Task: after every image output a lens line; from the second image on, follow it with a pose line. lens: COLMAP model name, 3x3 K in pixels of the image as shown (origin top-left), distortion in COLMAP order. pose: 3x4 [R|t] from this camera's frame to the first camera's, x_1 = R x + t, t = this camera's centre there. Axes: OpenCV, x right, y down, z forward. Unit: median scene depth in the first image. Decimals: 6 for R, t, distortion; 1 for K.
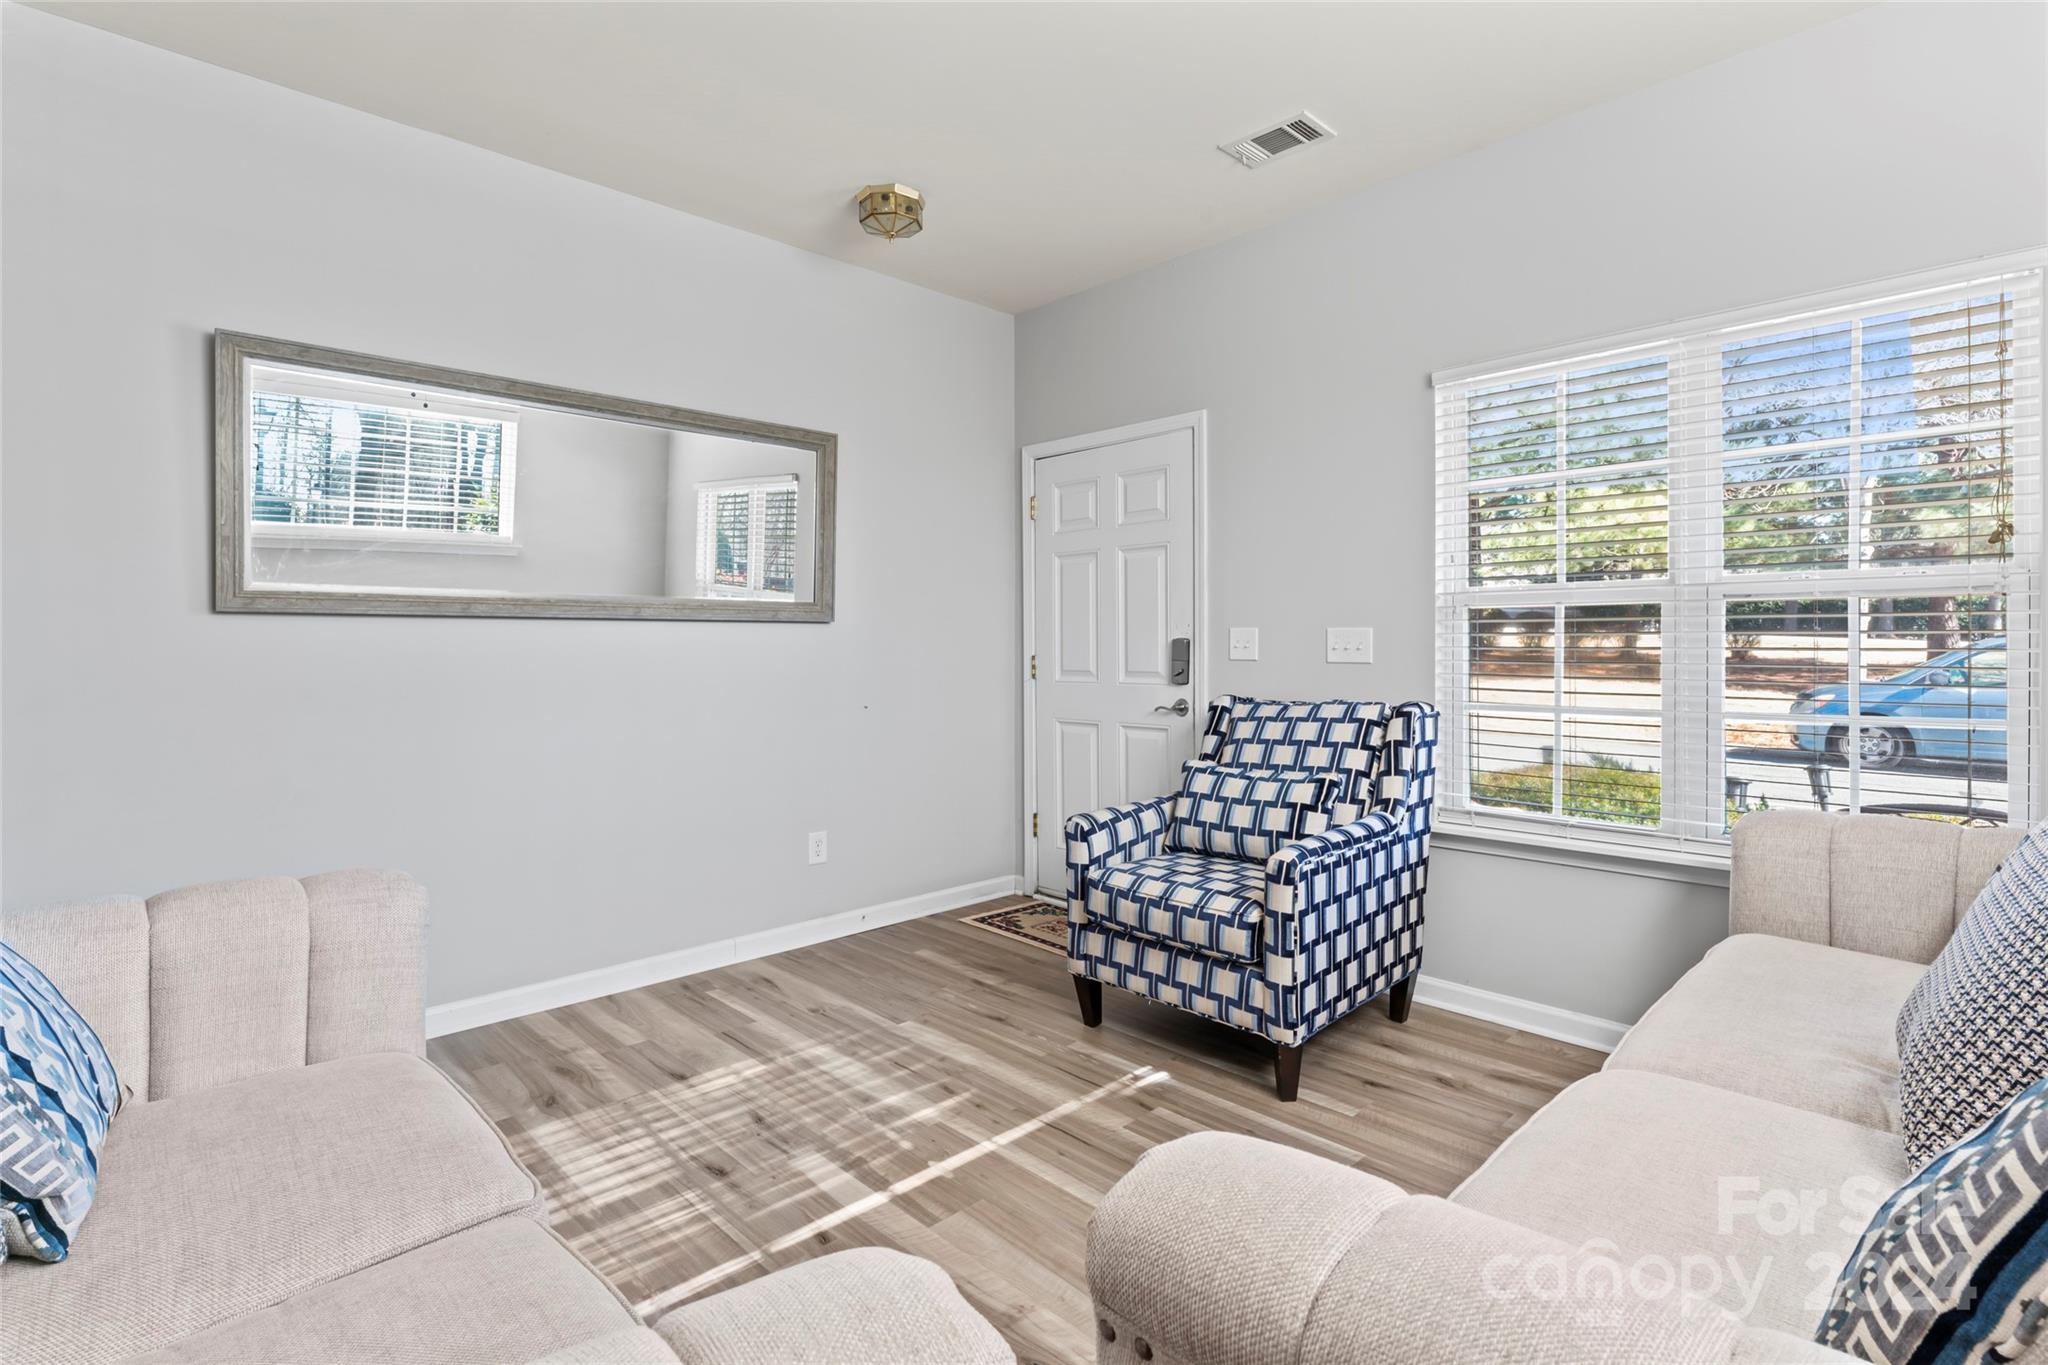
lens RADIAL K [[930.2, 0, 979.6], [0, 930.2, 636.8], [0, 0, 1]] dist [-0.003049, -0.000832]
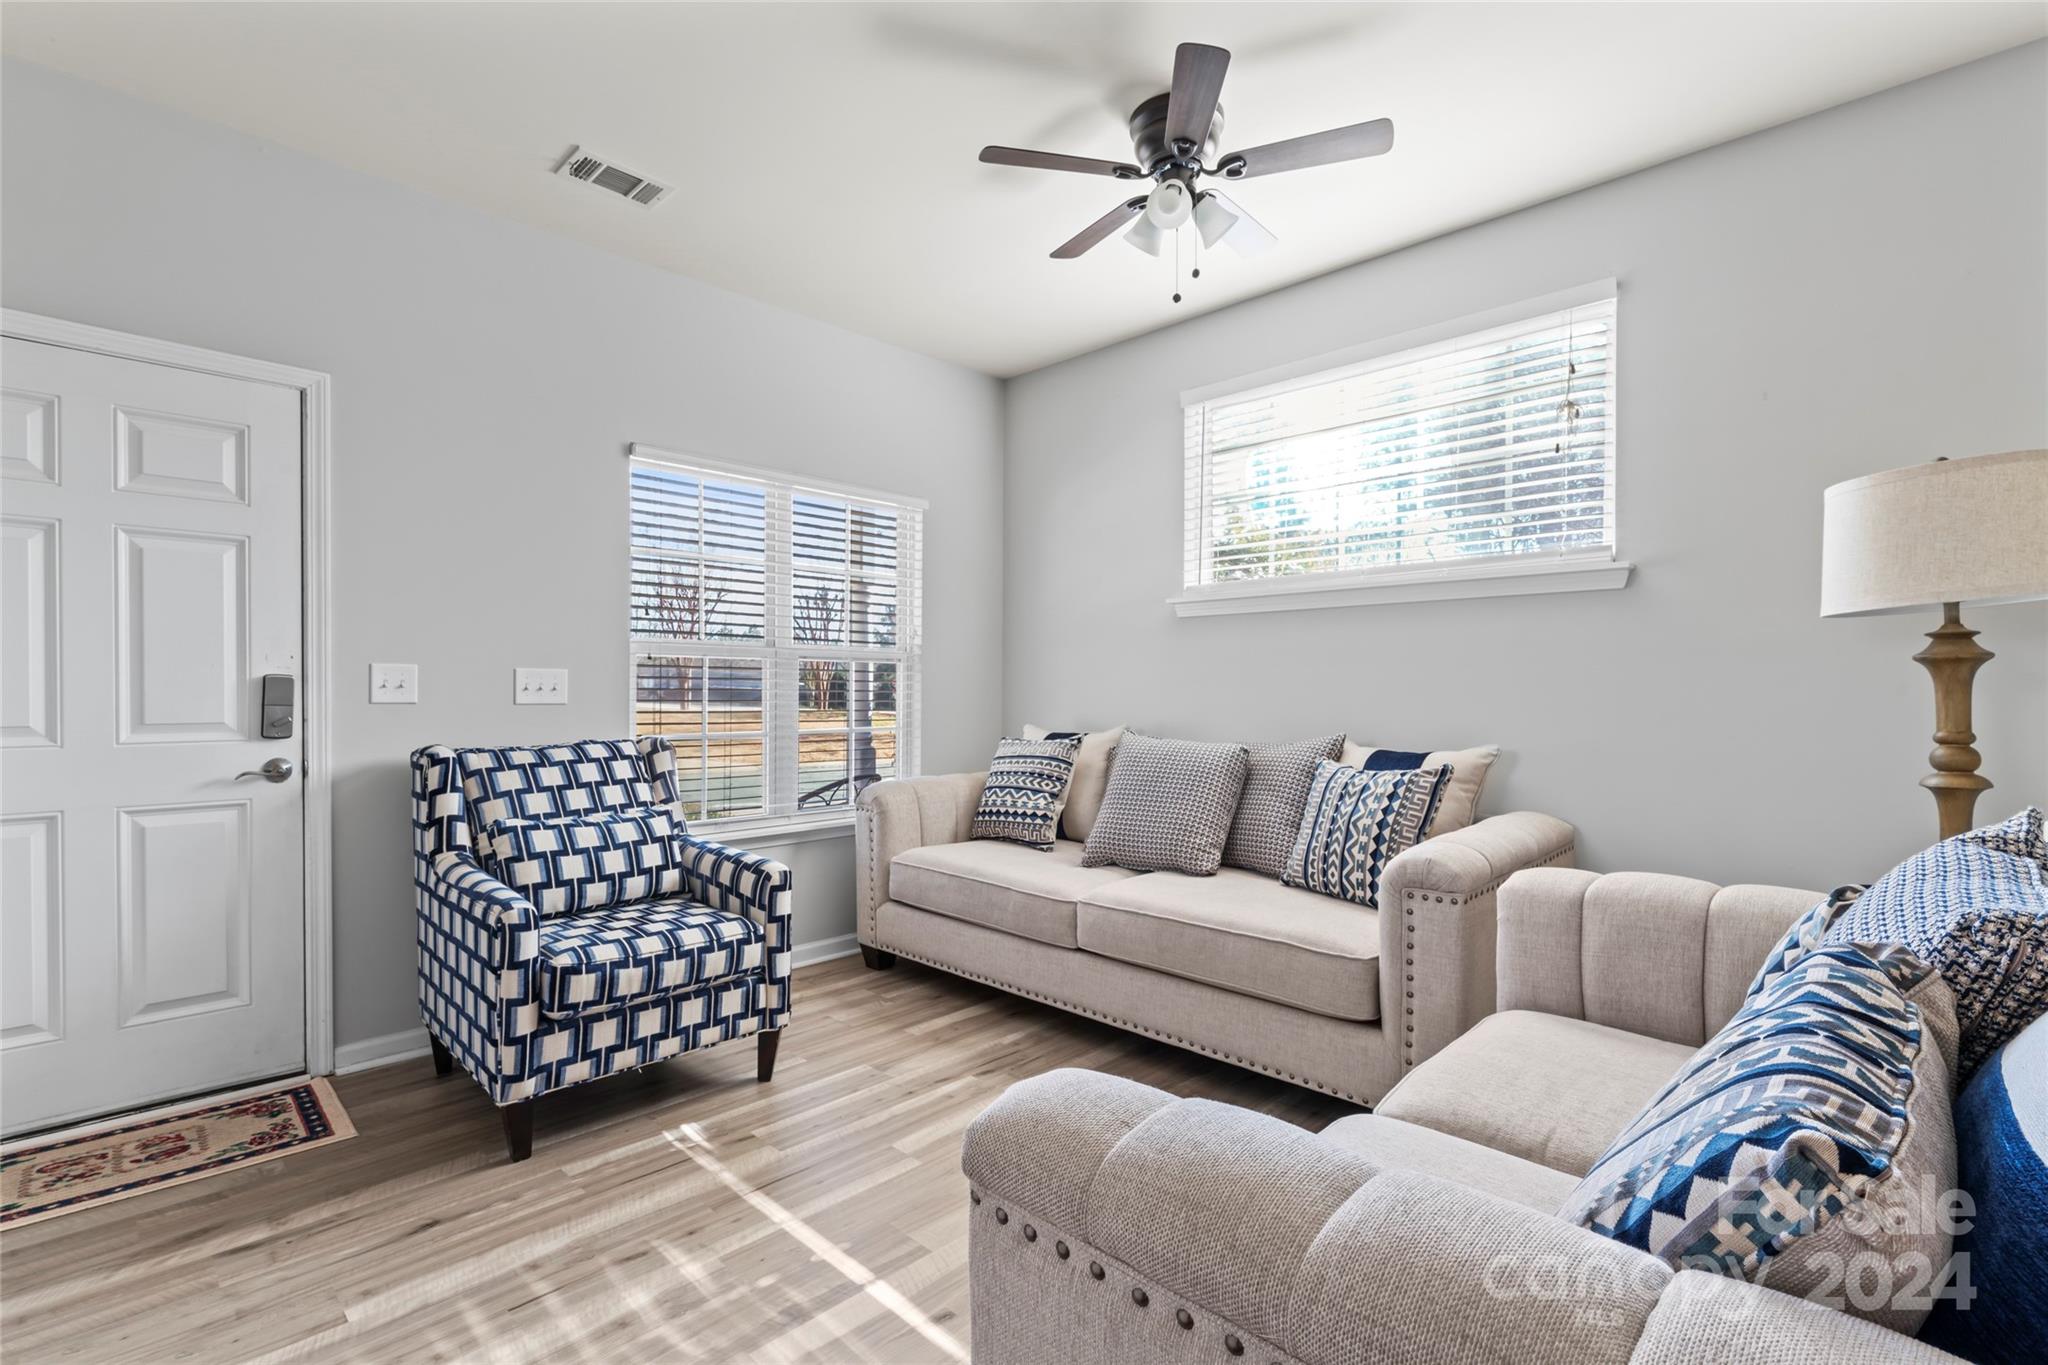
lens RADIAL K [[930.2, 0, 1018.6], [0, 930.2, 692.7], [0, 0, 1]] dist [-0.003049, -0.000832]
pose [[-0.016870, -0.000663, 0.999857, -0.776495], [-0.013359, 0.999911, 0.000437, 0.010927], [-0.999768, -0.013350, -0.016878, 0.666096]]
